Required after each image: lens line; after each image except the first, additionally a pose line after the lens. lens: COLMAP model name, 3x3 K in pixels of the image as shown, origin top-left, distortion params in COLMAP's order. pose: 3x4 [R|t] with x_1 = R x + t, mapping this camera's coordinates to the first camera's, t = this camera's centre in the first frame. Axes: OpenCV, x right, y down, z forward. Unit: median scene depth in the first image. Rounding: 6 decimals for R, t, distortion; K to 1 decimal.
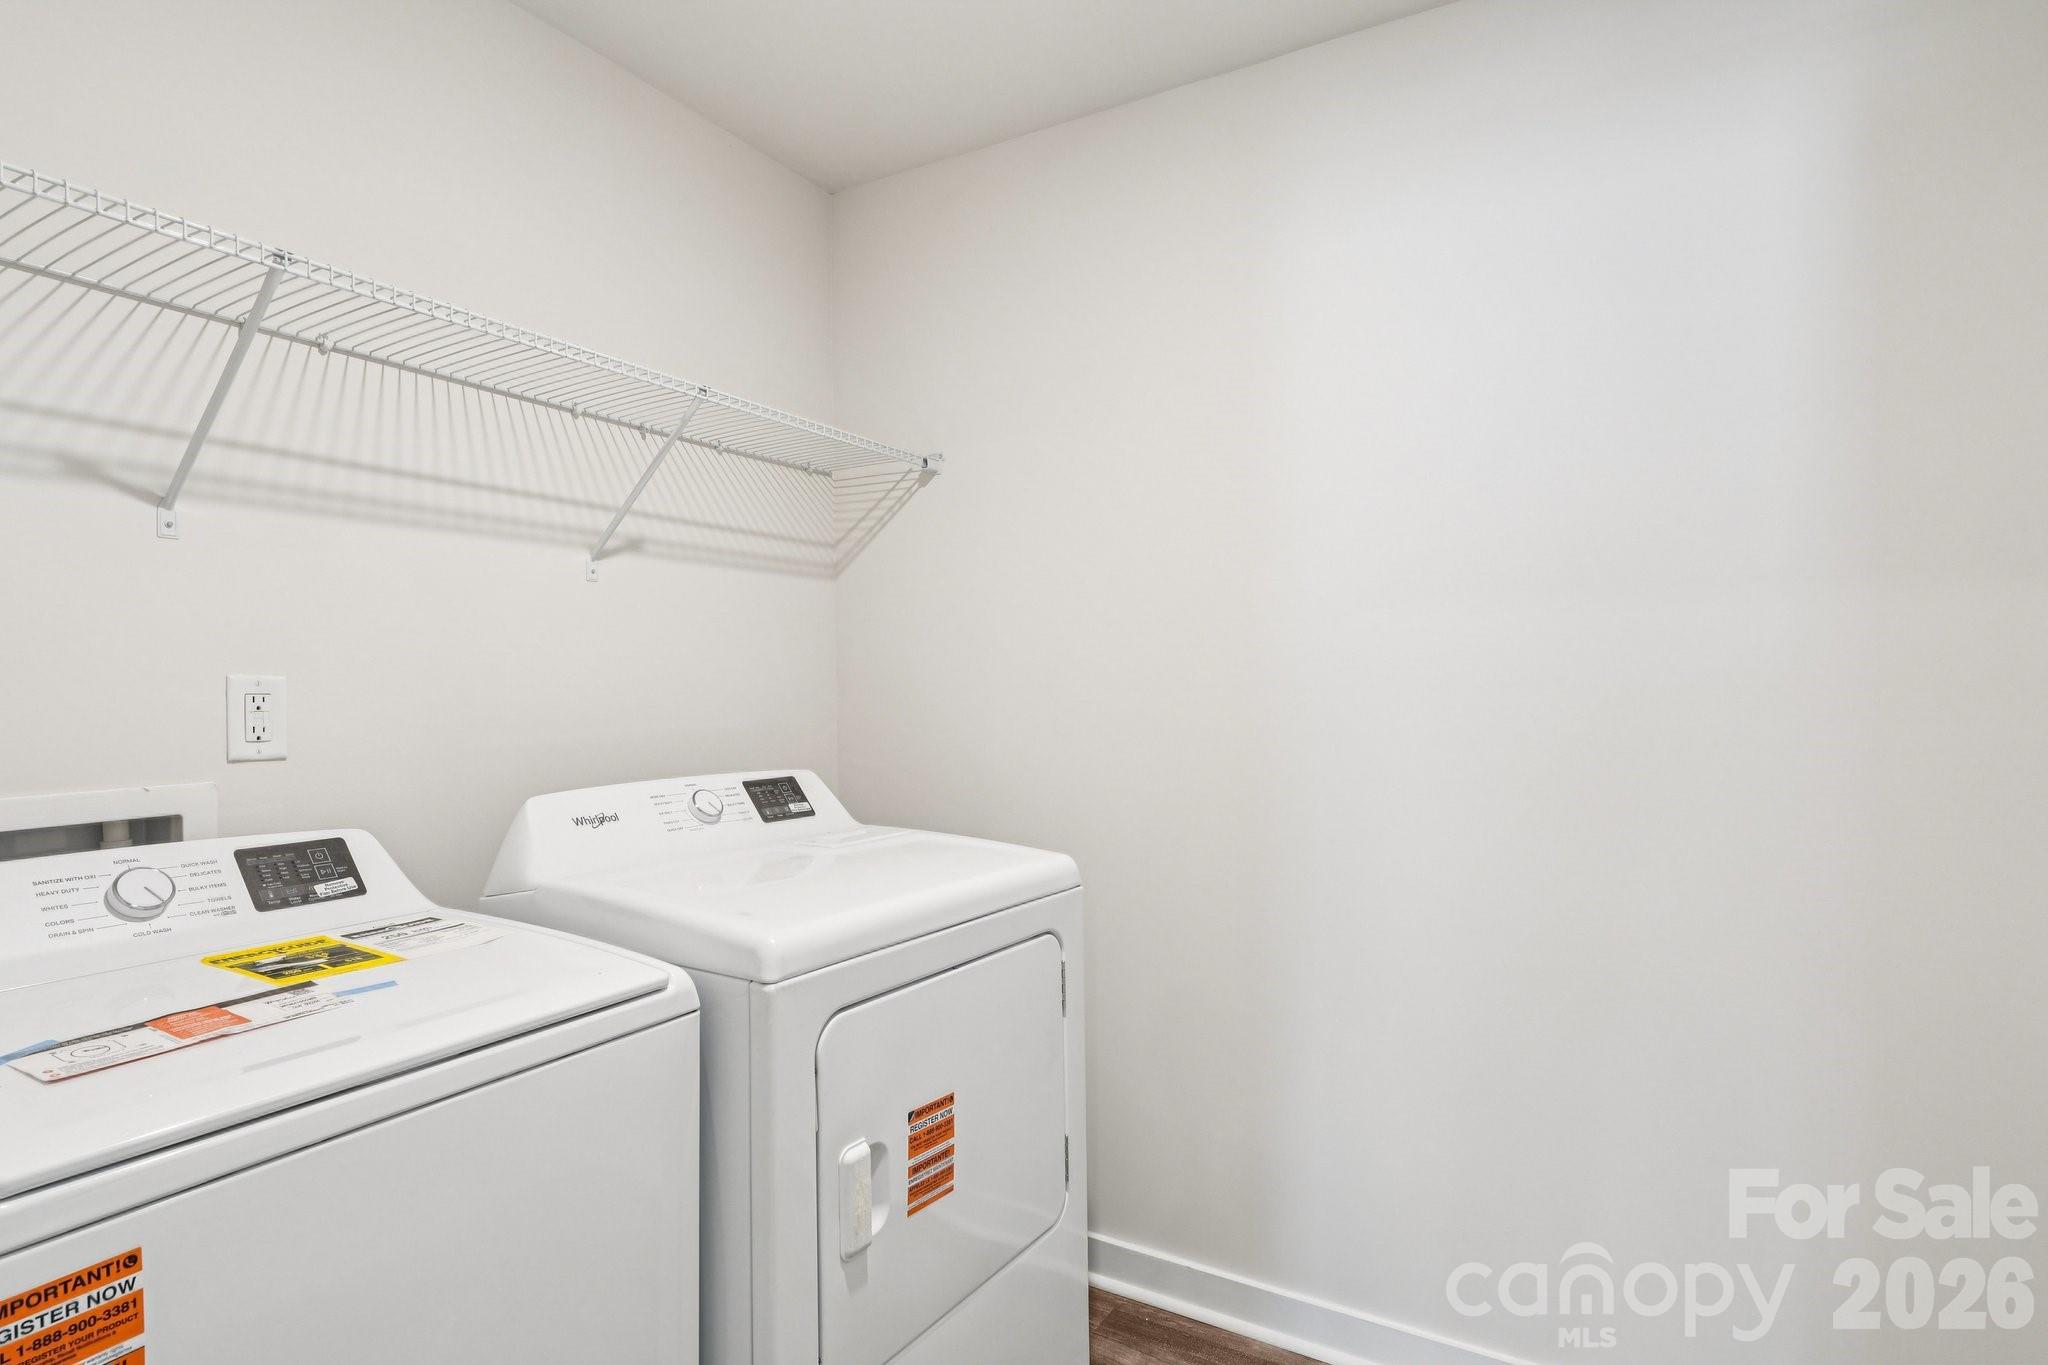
lens RADIAL K [[1025.6, 0, 1026.2], [0, 1025.6, 658.7], [0, 0, 1]] dist [0.001975, 0.000456]
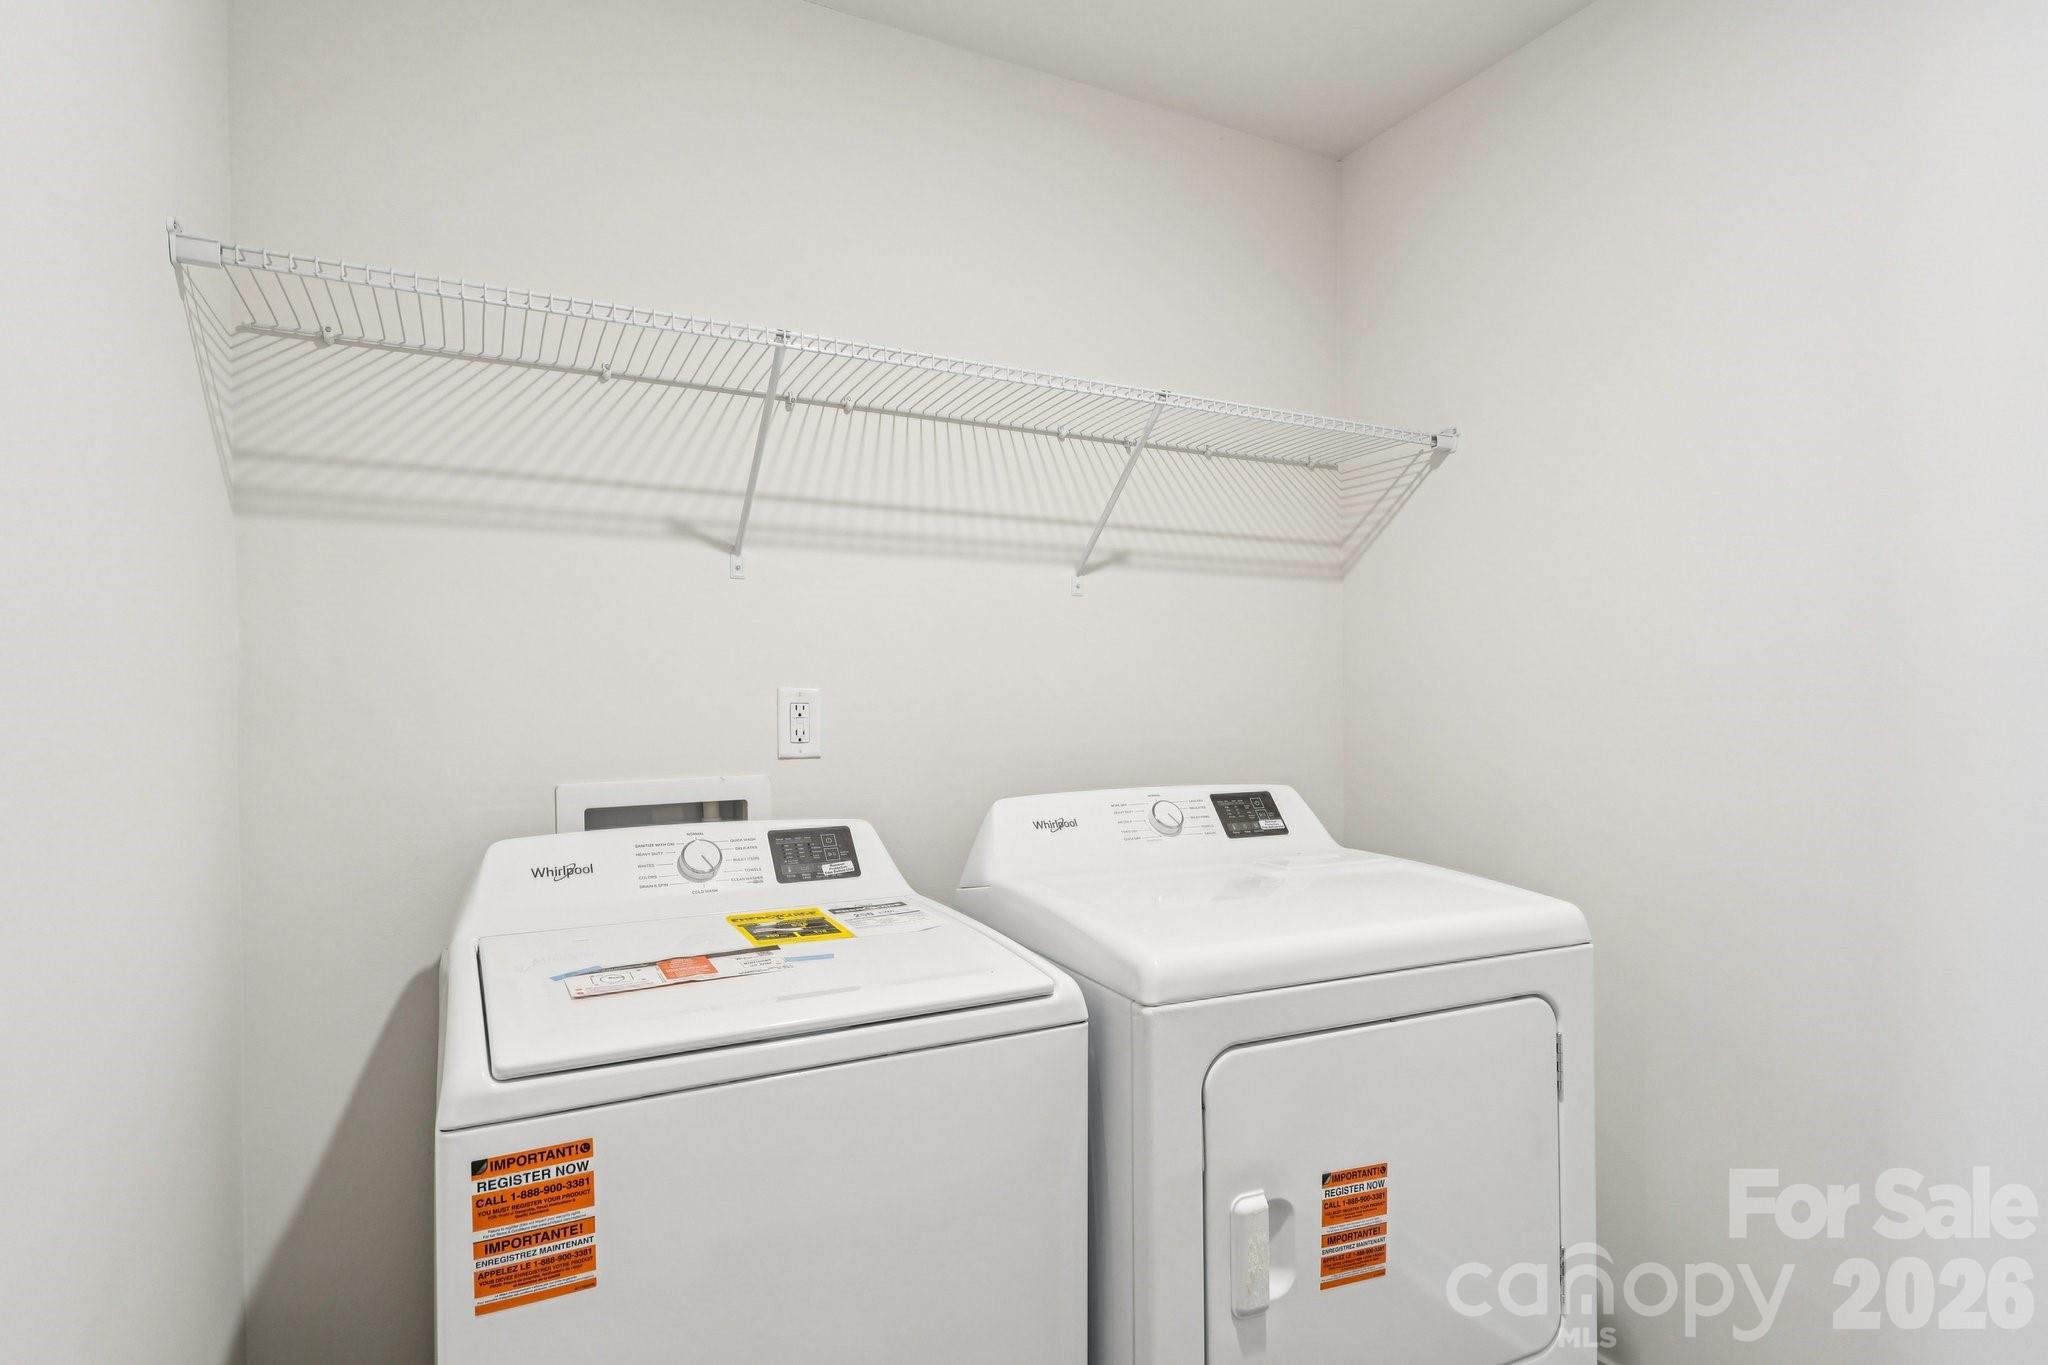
lens RADIAL K [[1051.8, 0, 1036.9], [0, 1051.8, 688.2], [0, 0, 1]] dist [0.000036, 0.001037]
pose [[0.853913, -0.006681, -0.520373, 0.141319], [0.016042, 0.999780, 0.013489, 0.004796], [0.520169, -0.019866, 0.853832, 0.094605]]
